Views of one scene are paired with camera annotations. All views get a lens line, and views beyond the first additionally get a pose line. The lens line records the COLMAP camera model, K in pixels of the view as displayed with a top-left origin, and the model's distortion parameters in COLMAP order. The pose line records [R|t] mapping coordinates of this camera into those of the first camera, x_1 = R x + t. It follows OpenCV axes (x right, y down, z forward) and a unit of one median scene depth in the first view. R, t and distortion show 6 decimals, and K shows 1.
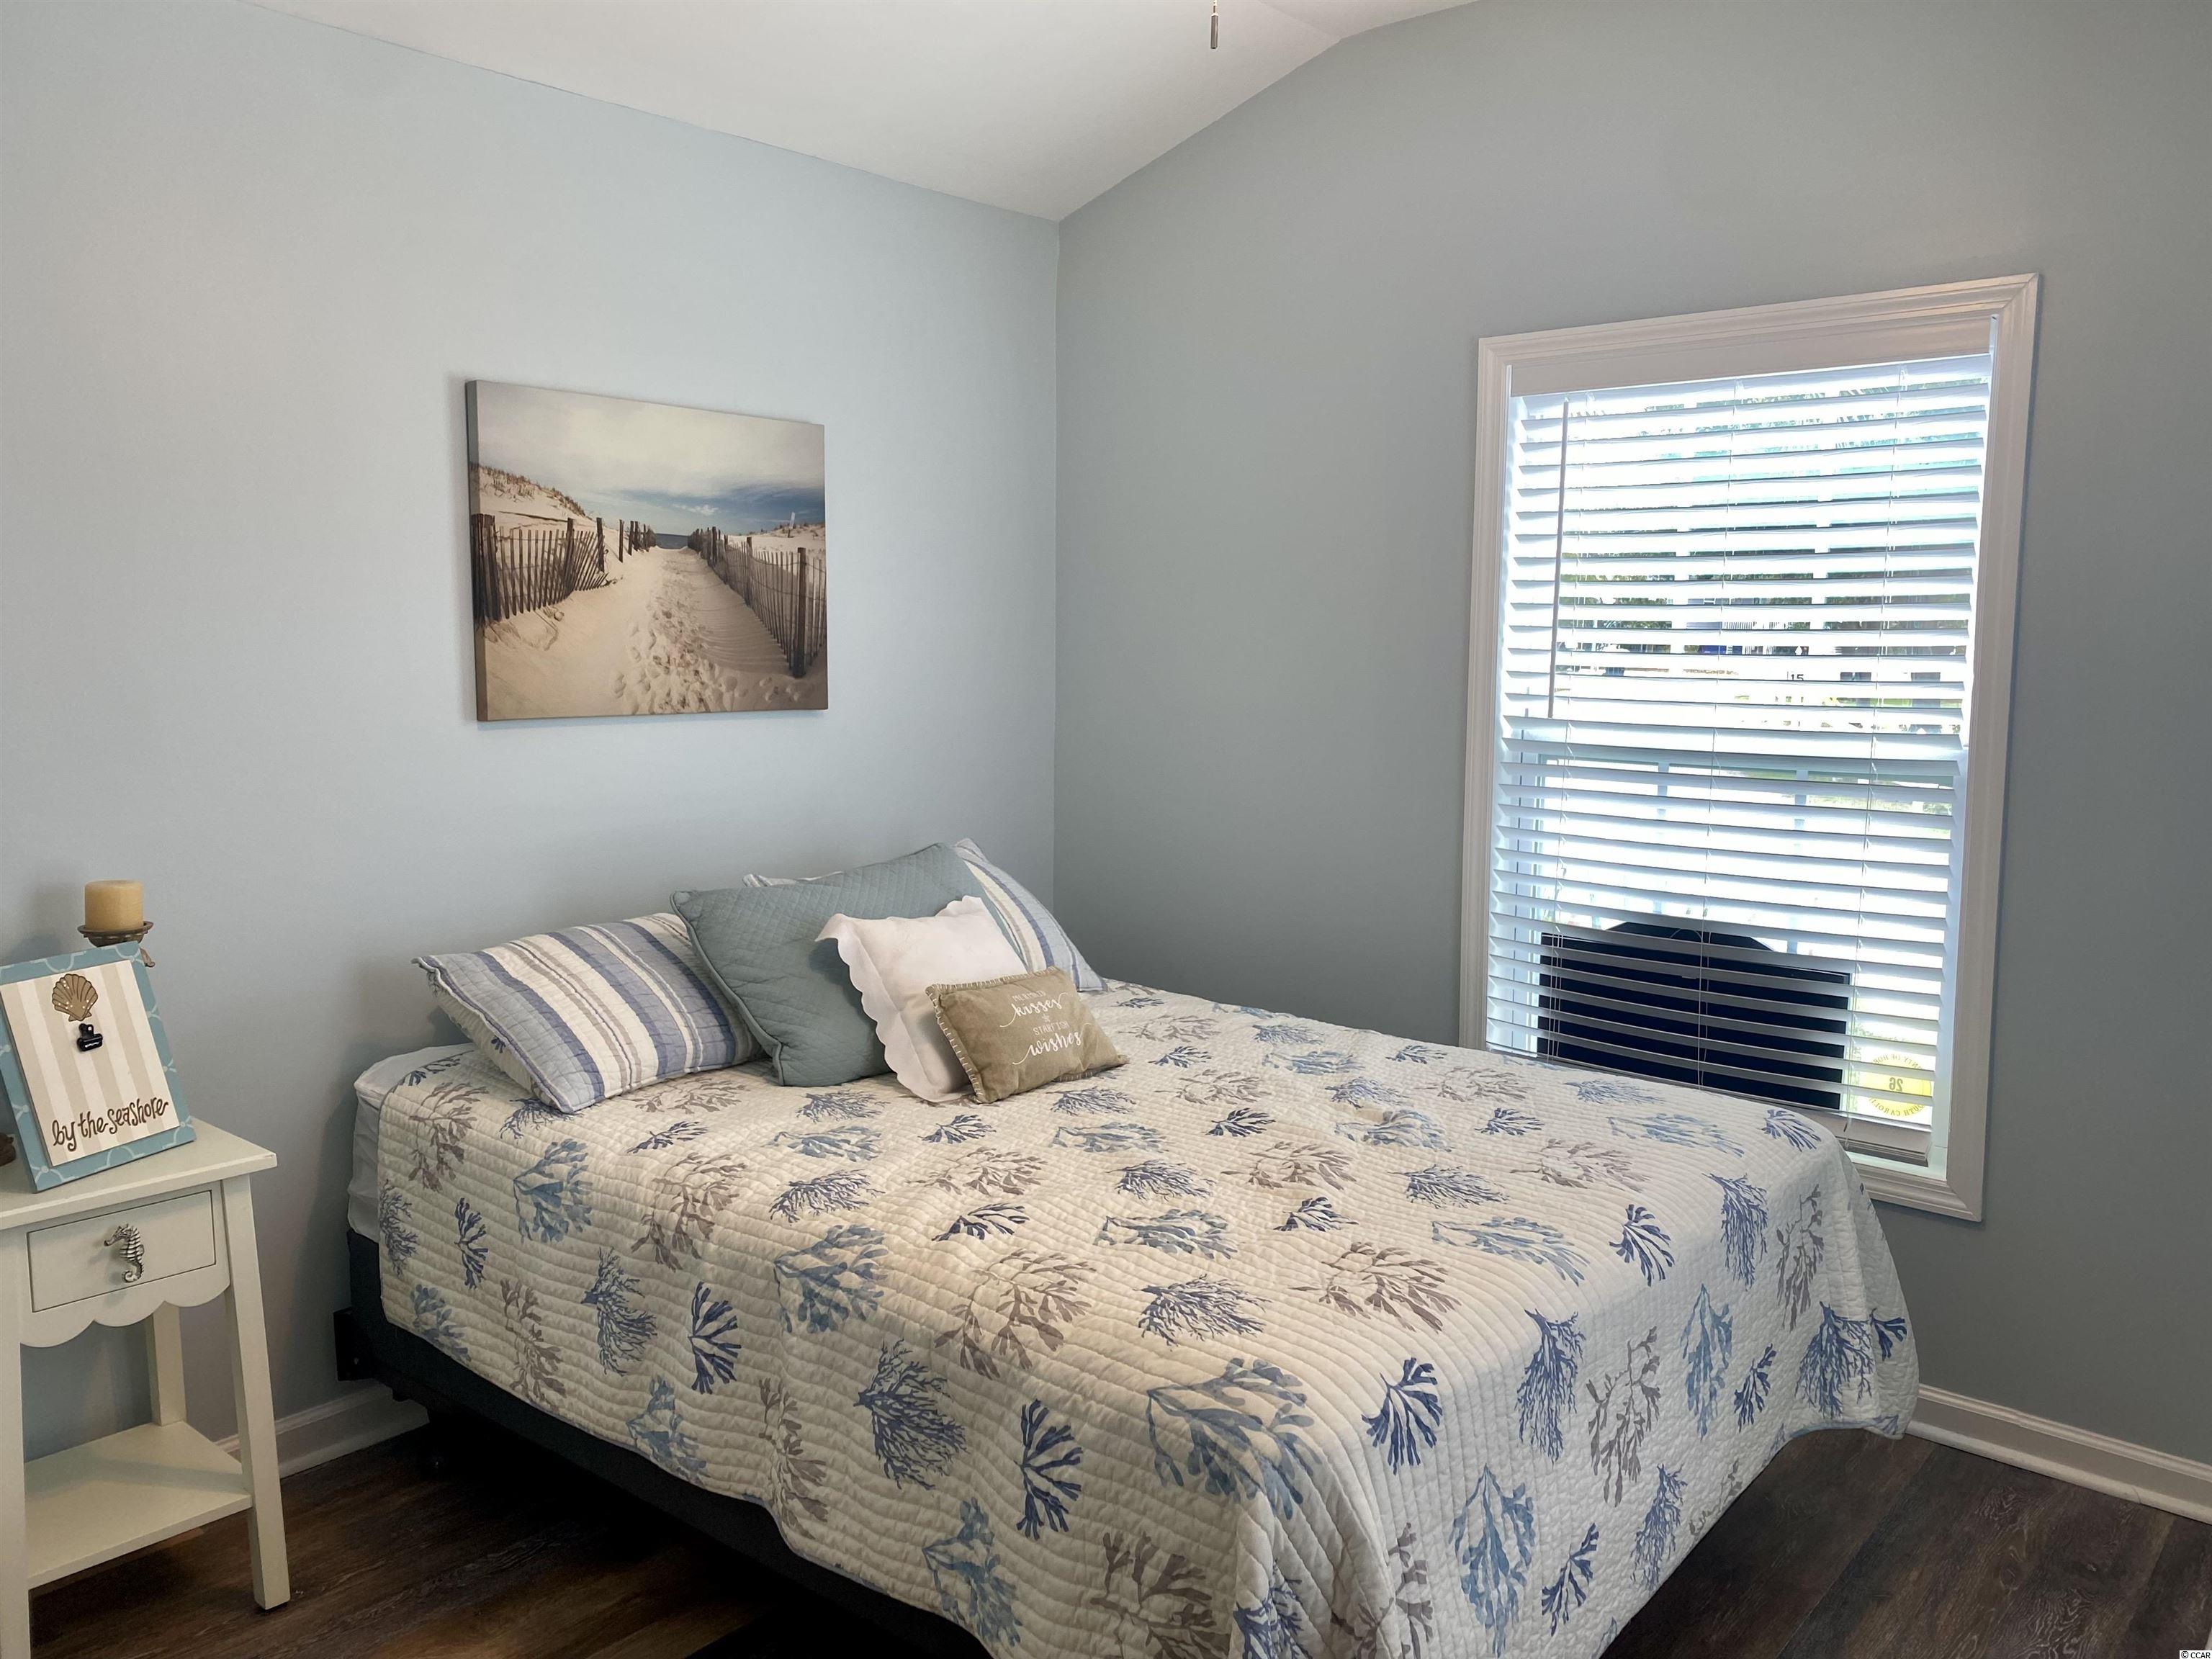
lens RADIAL K [[1708.4, 0, 1086.7], [0, 1708.4, 842.9], [0, 0, 1]] dist [0.047403, -0.049827]
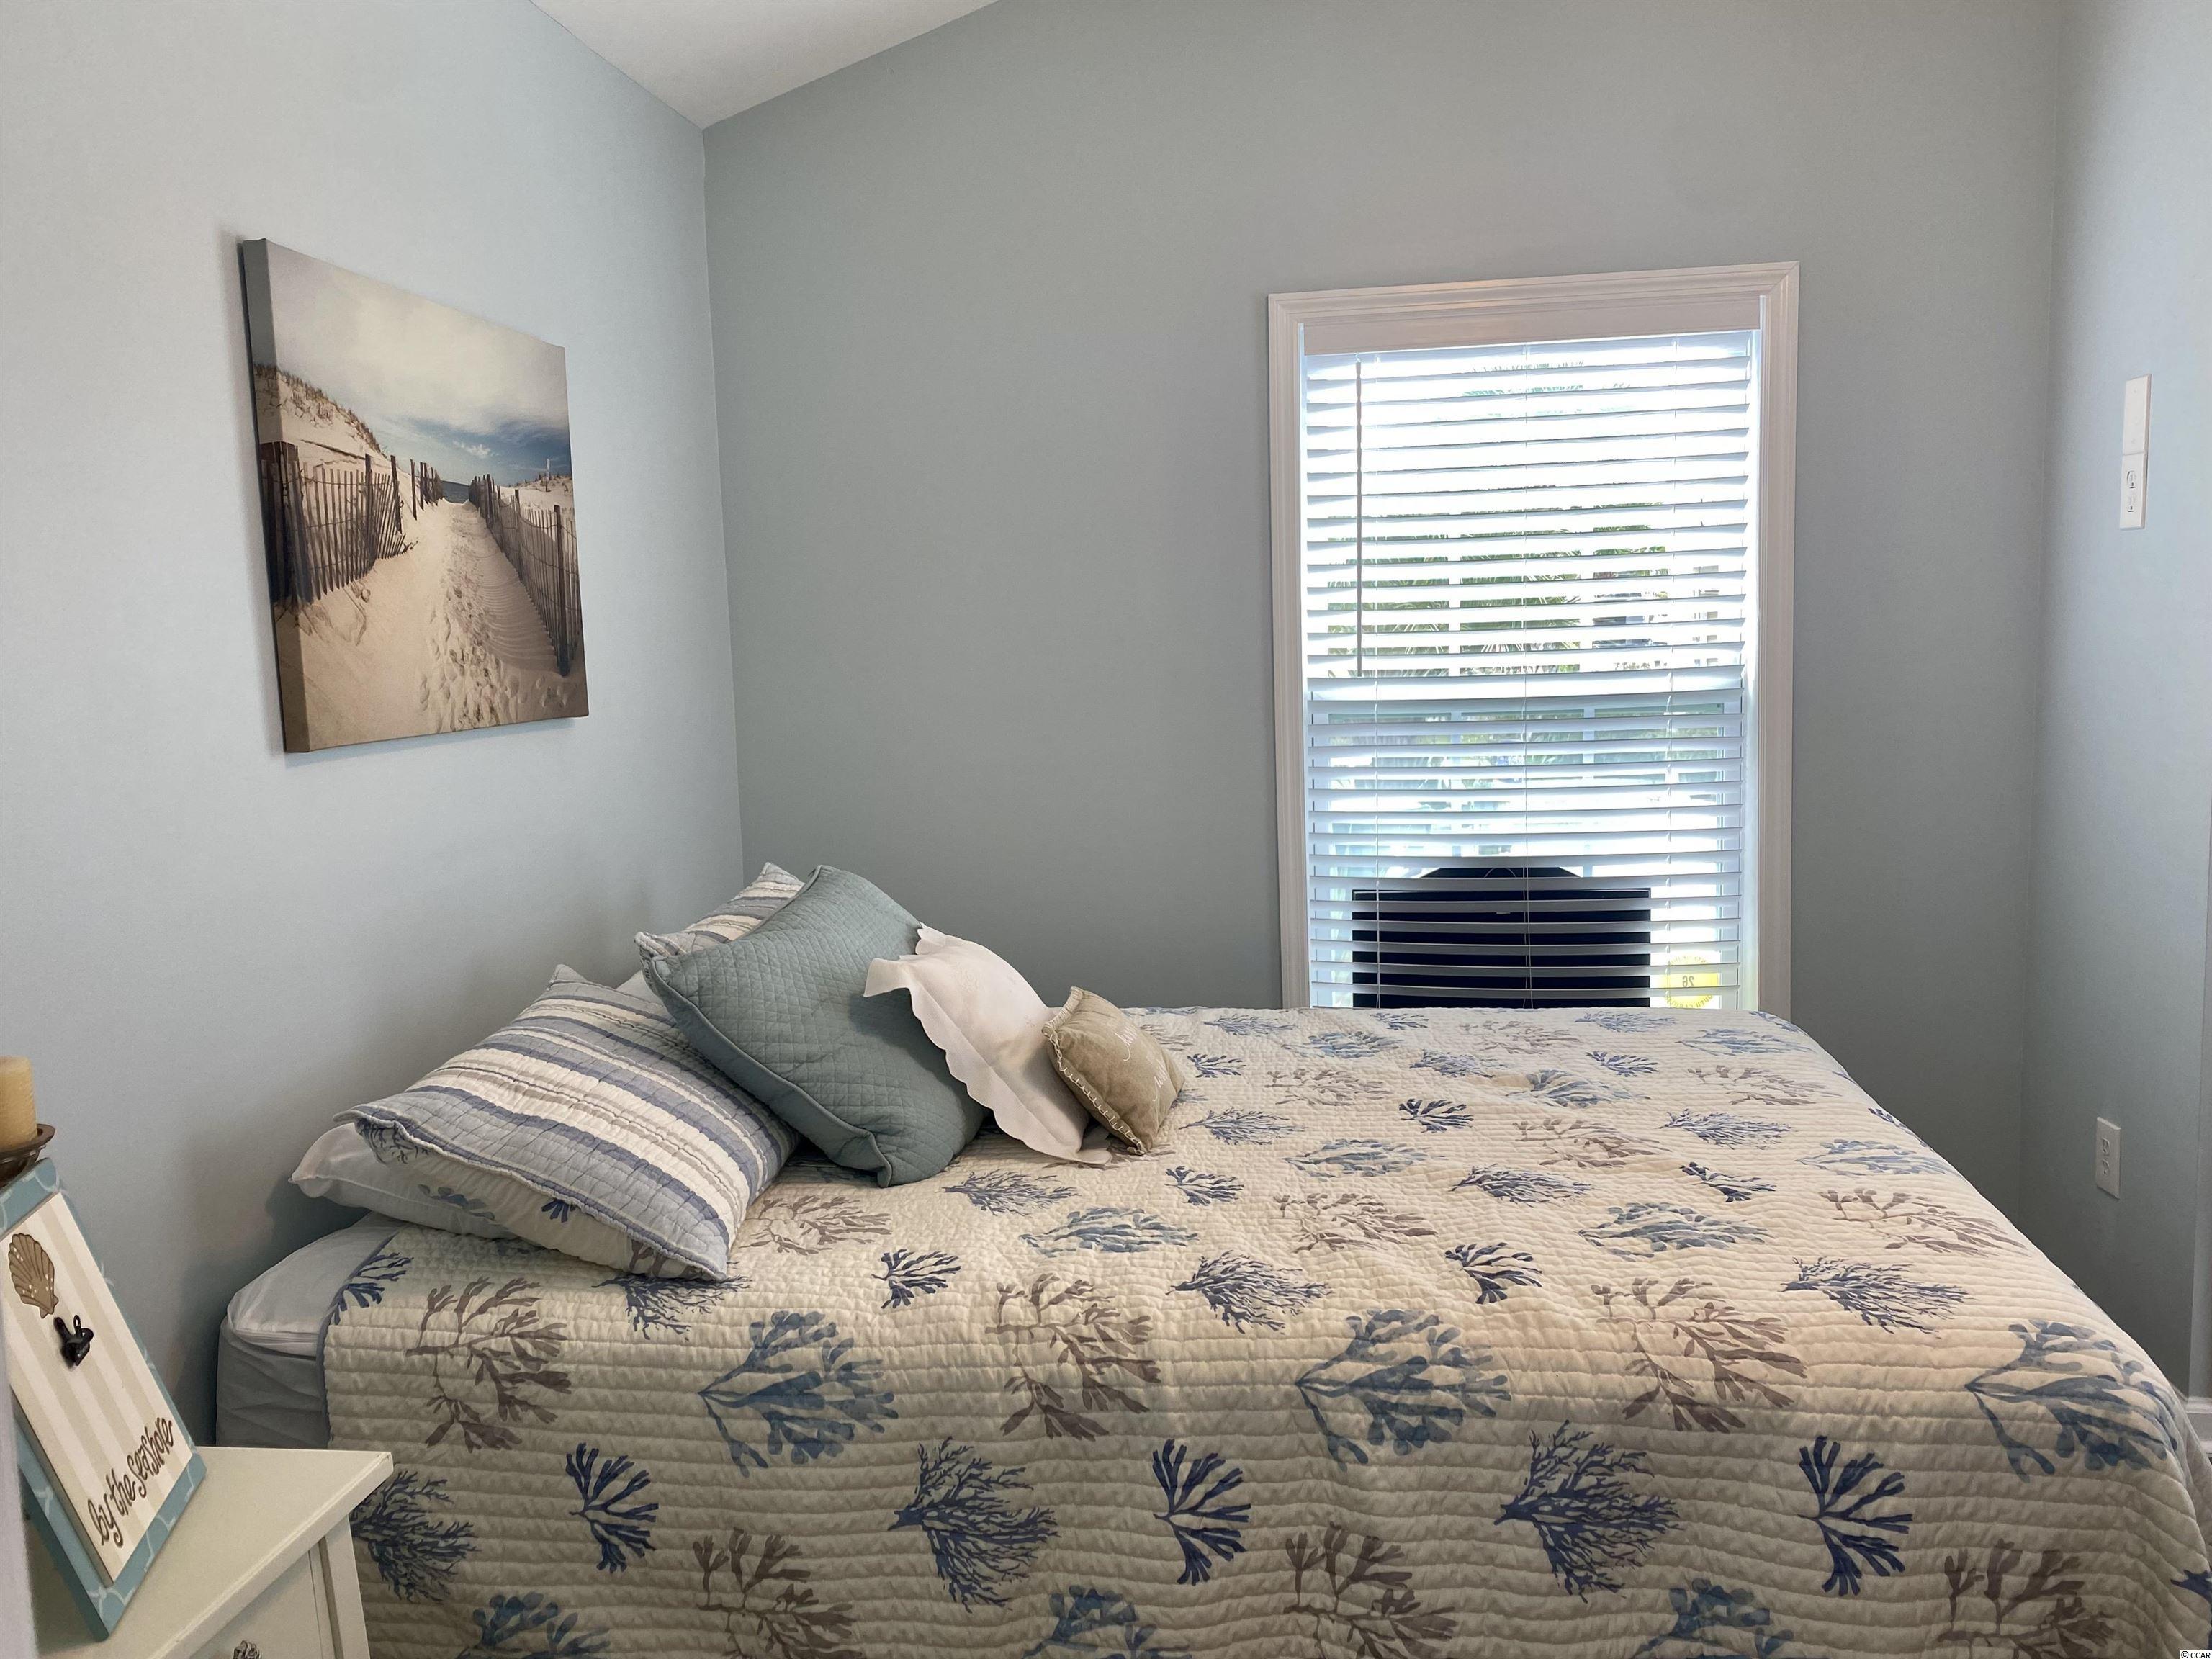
lens RADIAL K [[1708.4, 0, 1094.0], [0, 1708.4, 829.6], [0, 0, 1]] dist [0.047403, -0.049827]
pose [[0.834317, -0.099091, 0.542306, -0.533024], [0.105400, 0.994238, 0.019515, -0.024793], [-0.541115, 0.040878, 0.839954, 0.311839]]
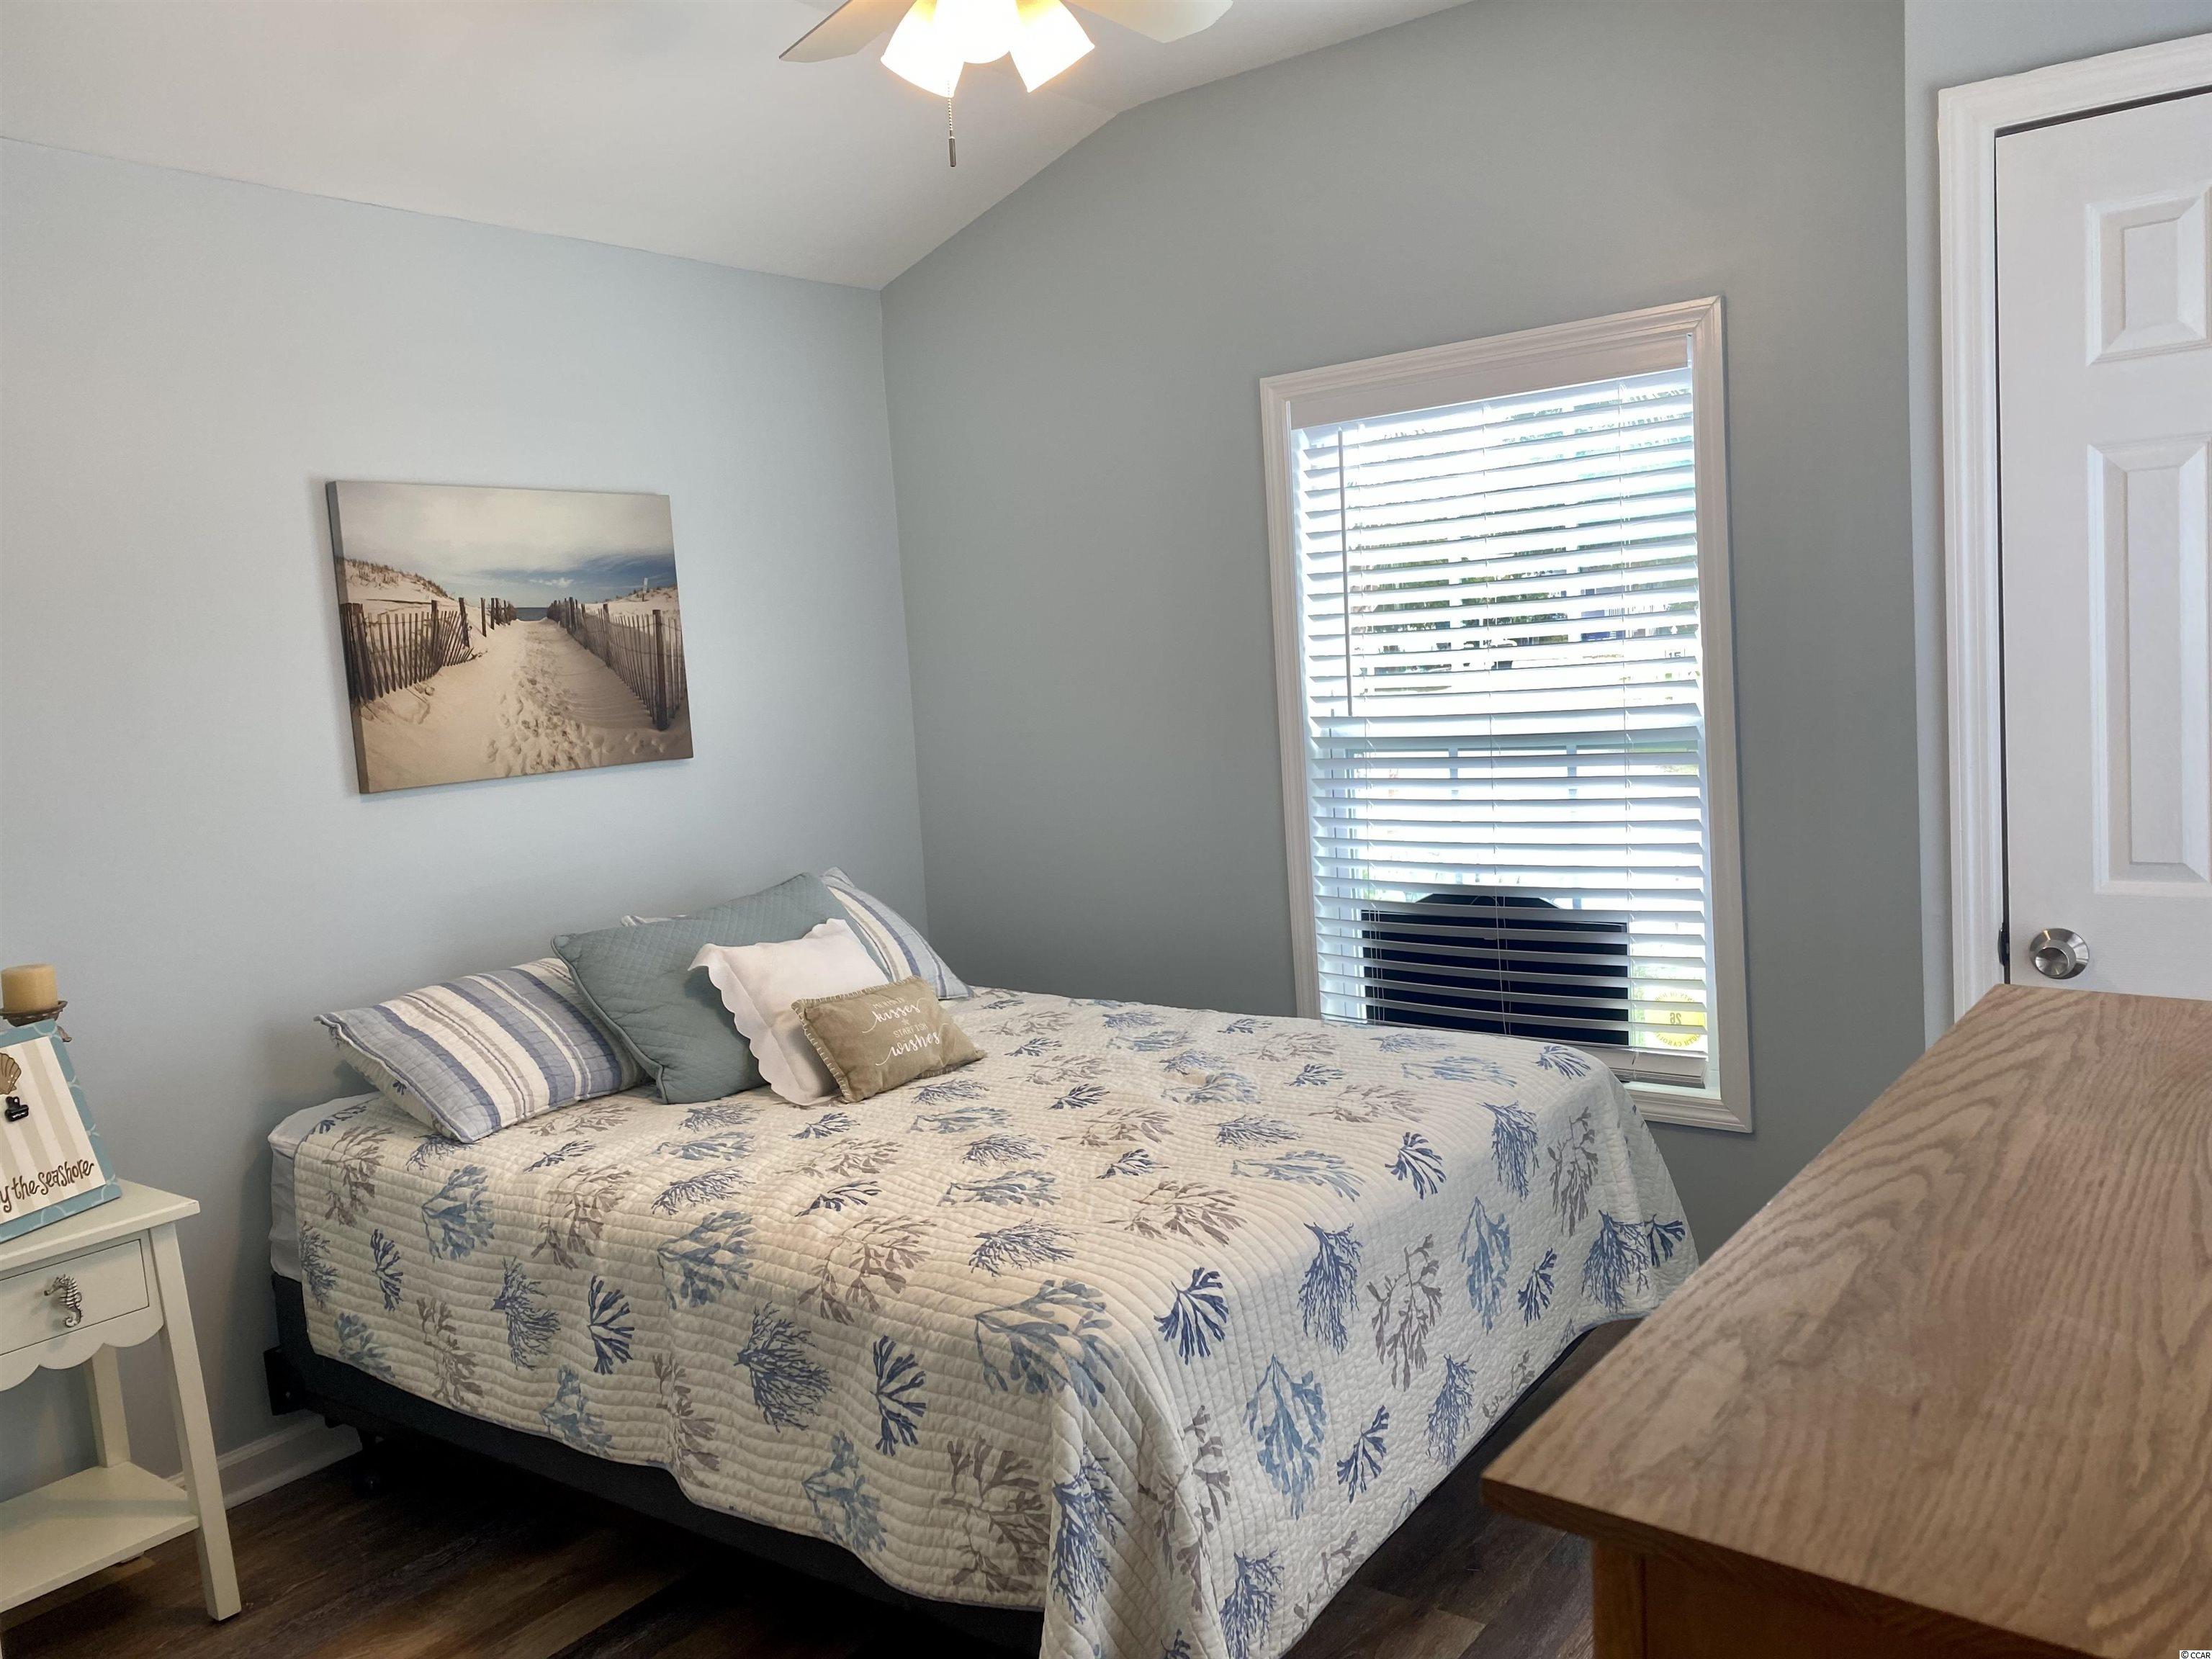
lens RADIAL K [[1708.4, 0, 1088.5], [0, 1708.4, 842.8], [0, 0, 1]] dist [0.047403, -0.049827]
pose [[0.995647, -0.079510, 0.048624, 0.053458], [0.080264, 0.996679, -0.013753, 0.013209], [-0.047369, 0.017596, 0.998722, -0.116540]]
